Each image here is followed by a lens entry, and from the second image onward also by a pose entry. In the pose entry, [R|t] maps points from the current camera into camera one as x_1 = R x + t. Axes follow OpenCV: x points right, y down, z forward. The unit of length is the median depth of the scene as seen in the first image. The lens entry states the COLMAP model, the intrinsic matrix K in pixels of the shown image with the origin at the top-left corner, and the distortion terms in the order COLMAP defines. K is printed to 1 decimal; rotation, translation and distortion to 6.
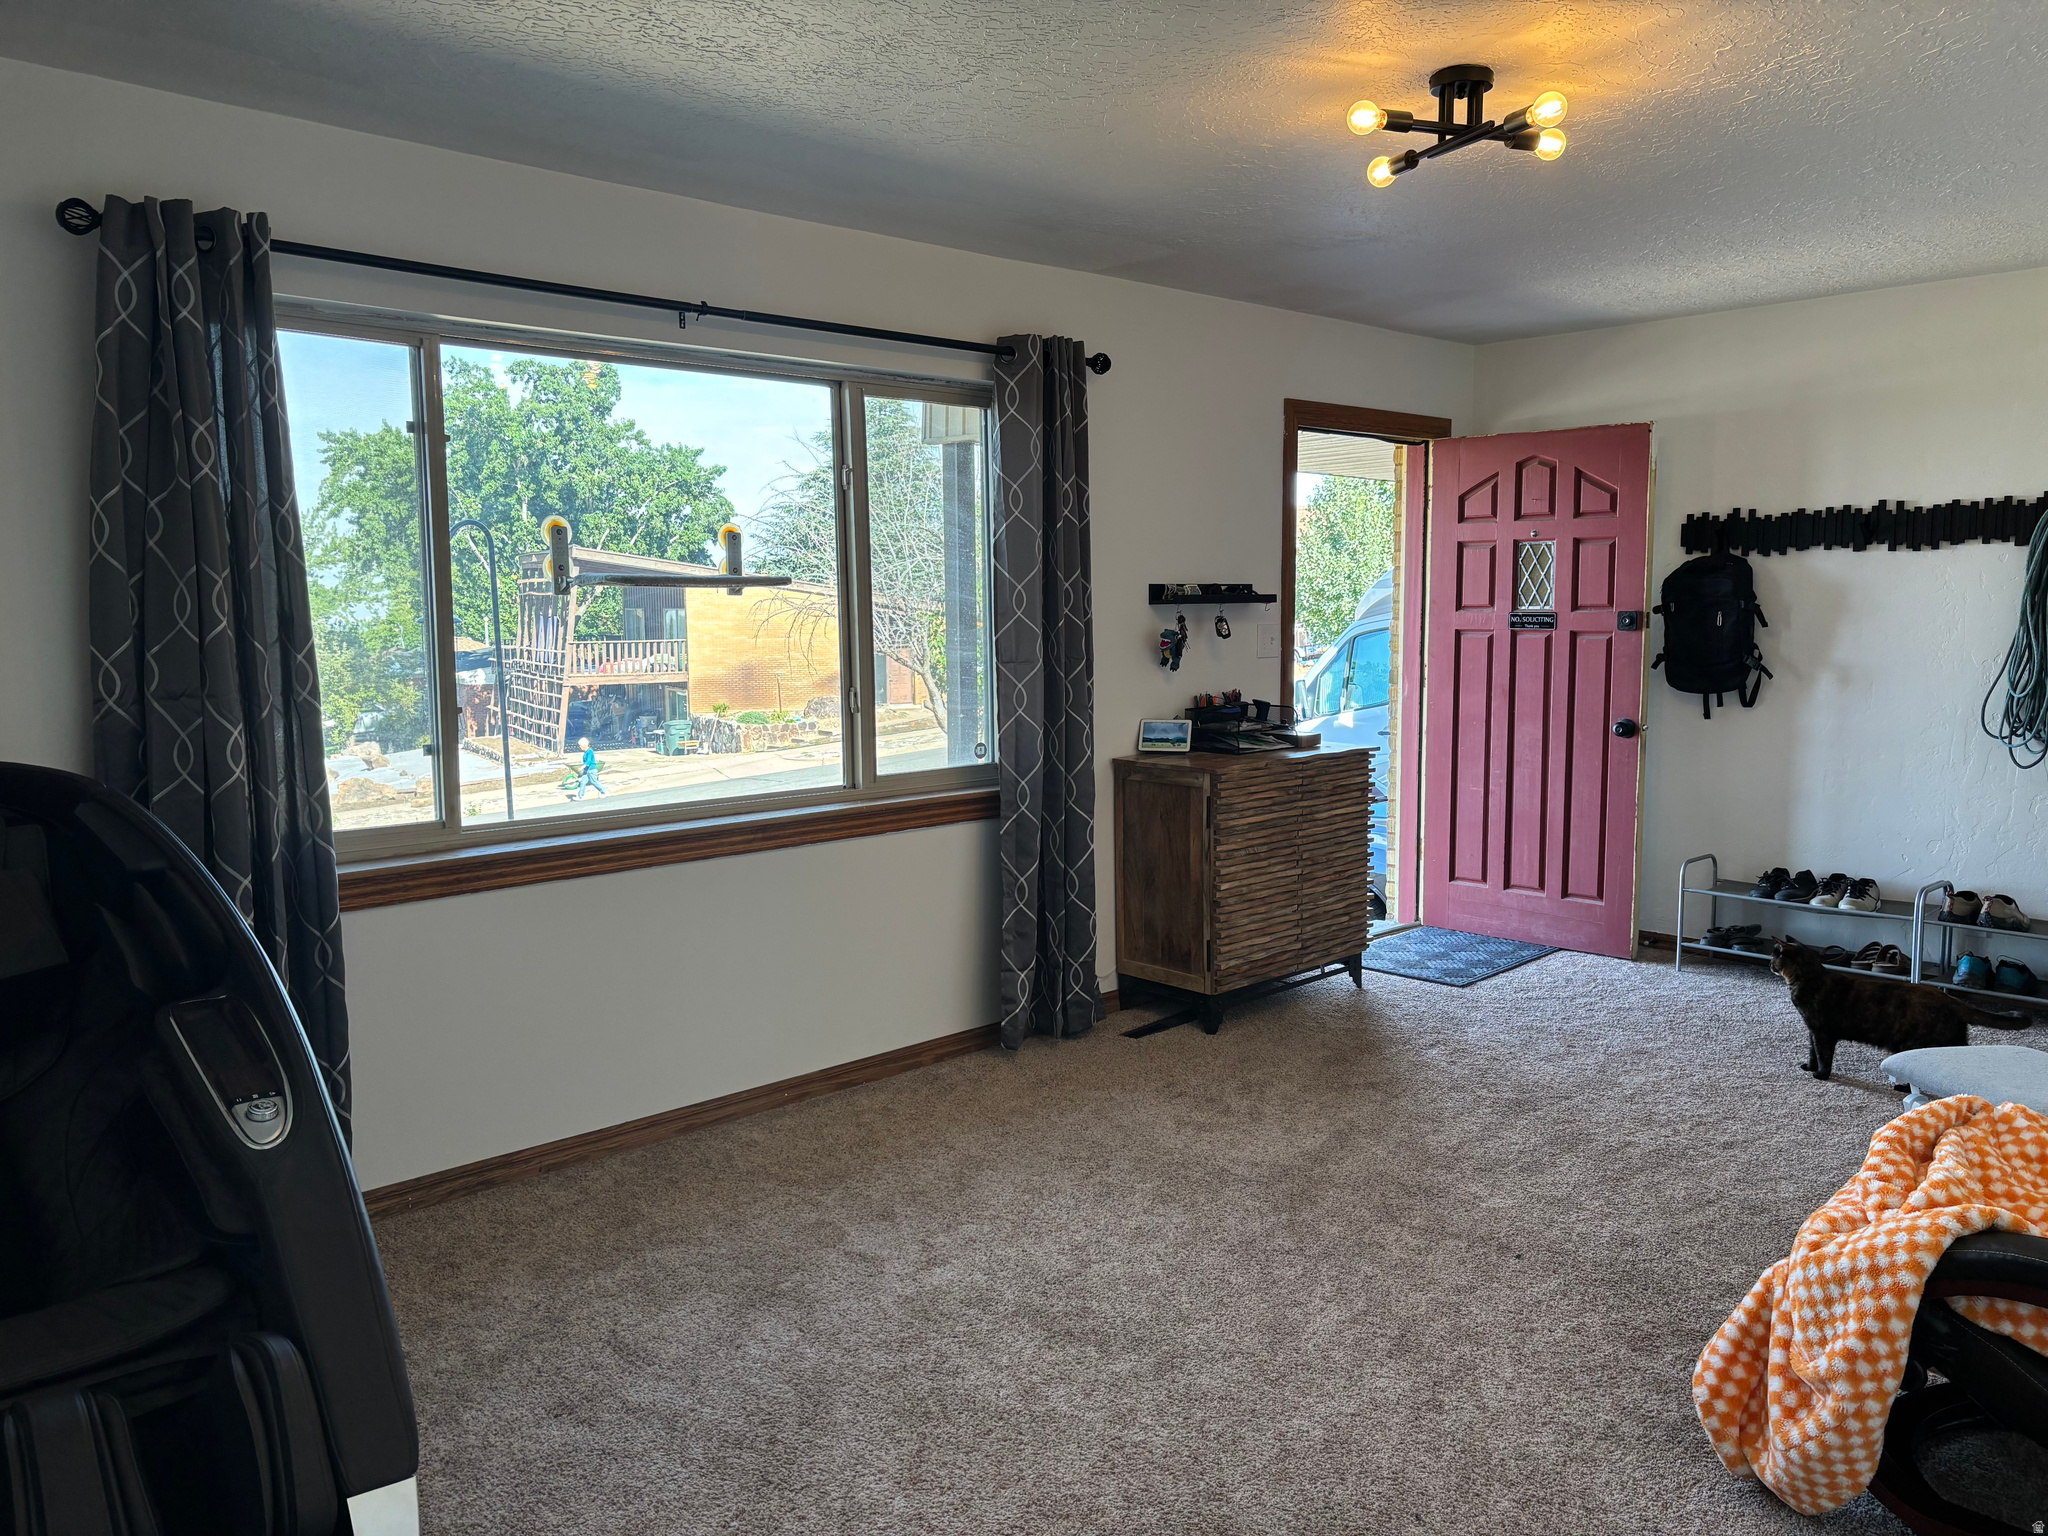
lens RADIAL K [[1522.8, 0, 1021.0], [0, 1522.8, 766.6], [0, 0, 1]] dist [0.011830, -0.007781]
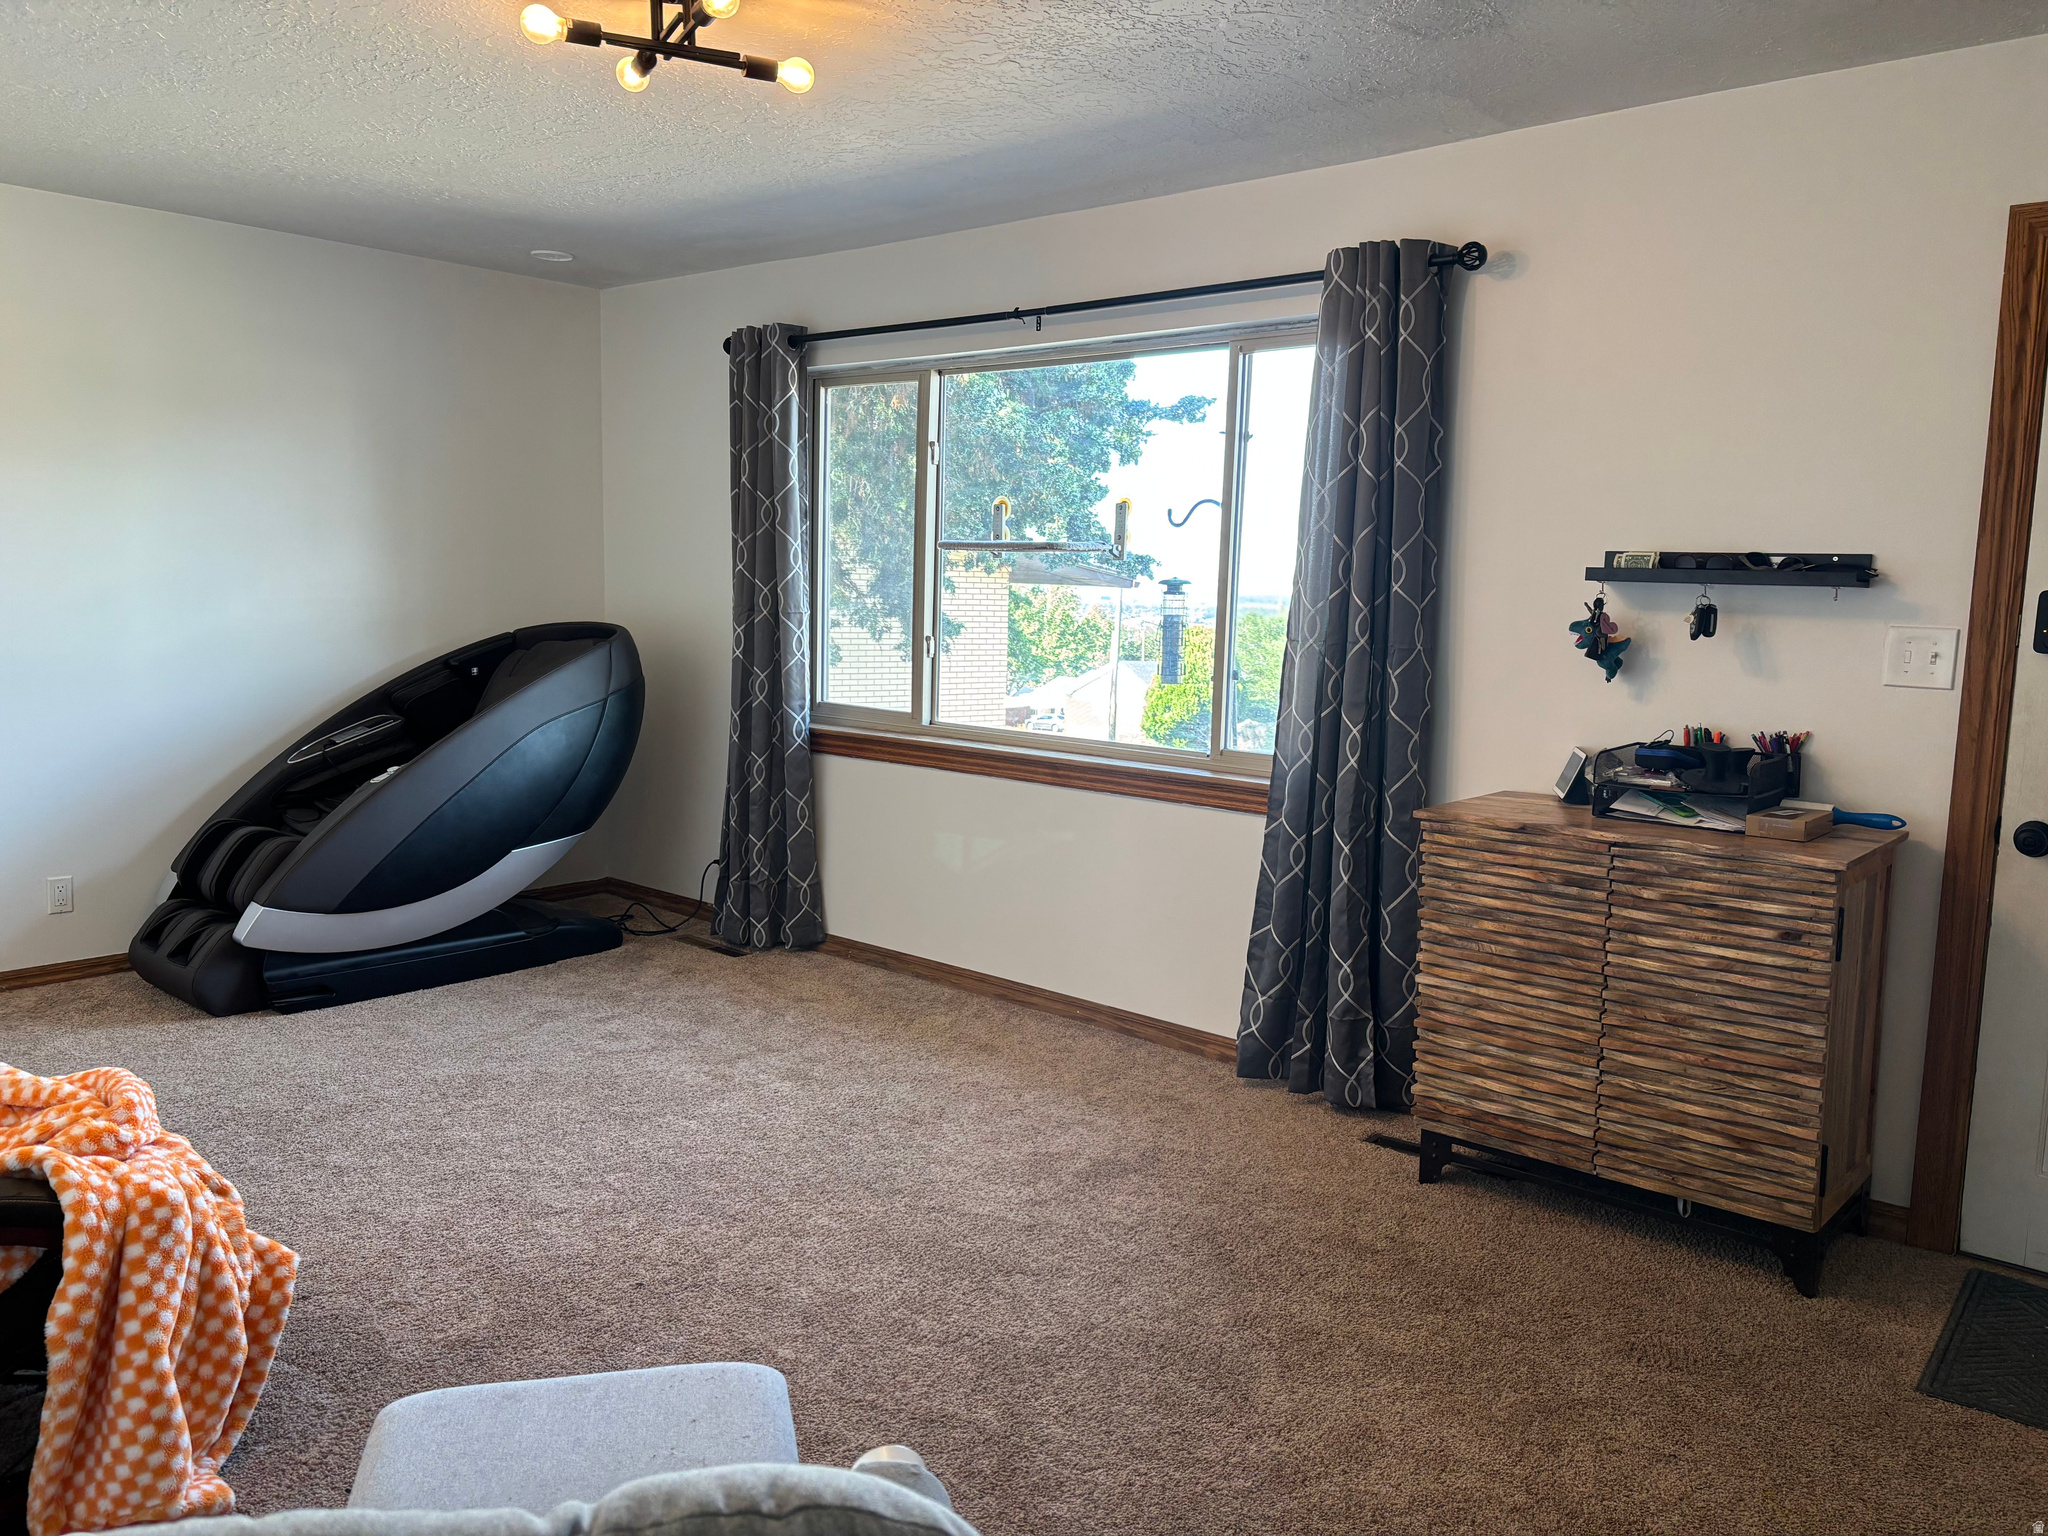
lens RADIAL K [[1522.8, 0, 1020.5], [0, 1522.8, 768.0], [0, 0, 1]] dist [0.011830, -0.007781]
pose [[0.081351, 0.140316, -0.986759, 0.869715], [-0.131730, 0.982869, 0.128903, -0.090870], [0.987942, 0.119500, 0.098441, 0.798288]]
